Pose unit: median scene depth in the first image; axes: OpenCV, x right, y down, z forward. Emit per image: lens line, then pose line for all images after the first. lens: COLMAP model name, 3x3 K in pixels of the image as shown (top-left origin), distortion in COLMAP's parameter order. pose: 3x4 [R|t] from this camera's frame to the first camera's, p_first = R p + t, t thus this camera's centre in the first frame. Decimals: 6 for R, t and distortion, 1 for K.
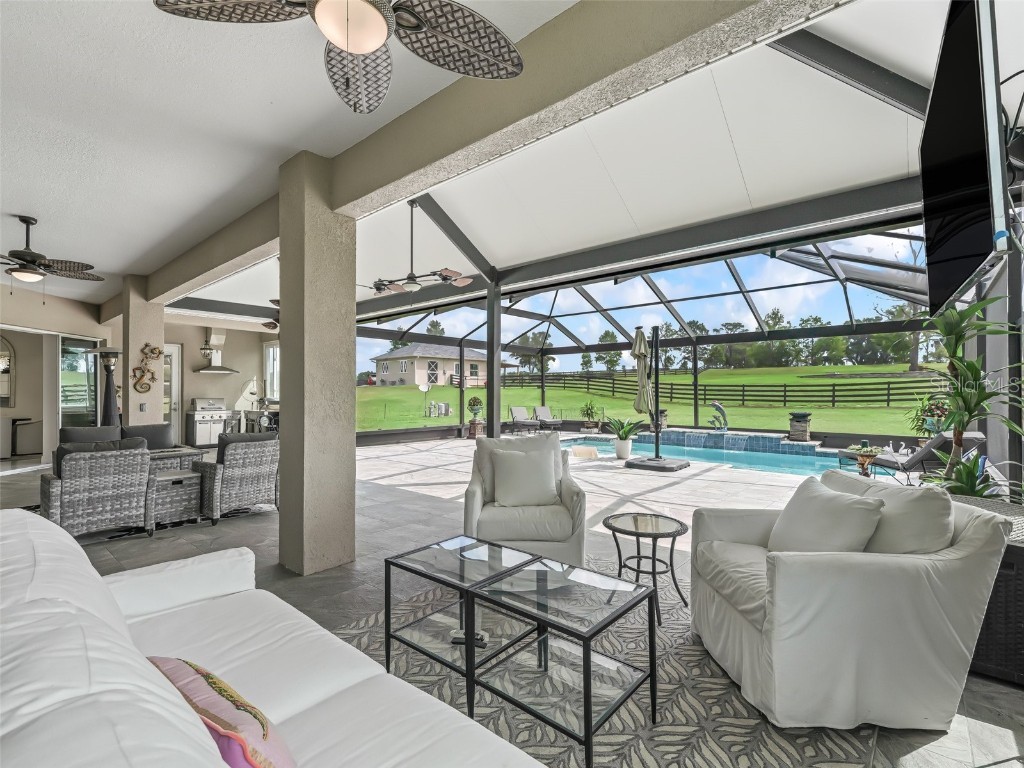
lens RADIAL K [[471.6, 0, 512.0], [0, 471.6, 384.0], [0, 0, 1]] dist [0.001545, 0.000258]
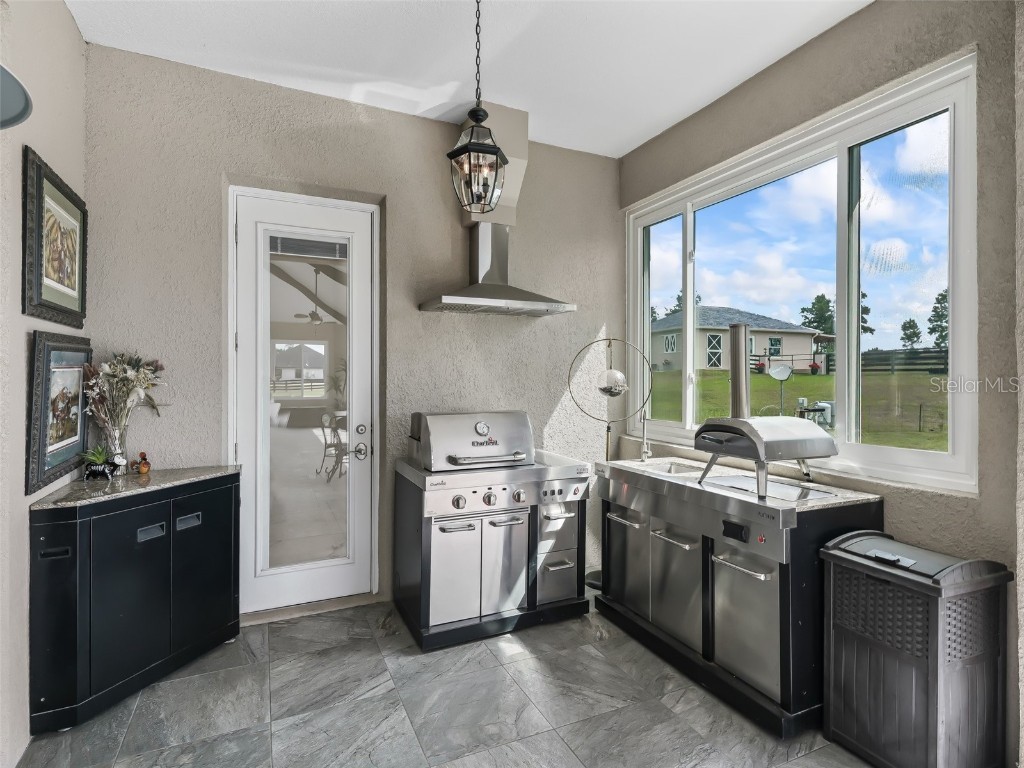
lens RADIAL K [[523.2, 0, 512.0], [0, 523.2, 384.0], [0, 0, 1]] dist [0.000213, 0.000029]
pose [[0.911236, 0.005657, -0.411845, -0.468256], [0.005553, 0.999646, 0.026019, 0.007047], [0.411846, -0.025997, 0.910882, 0.696578]]
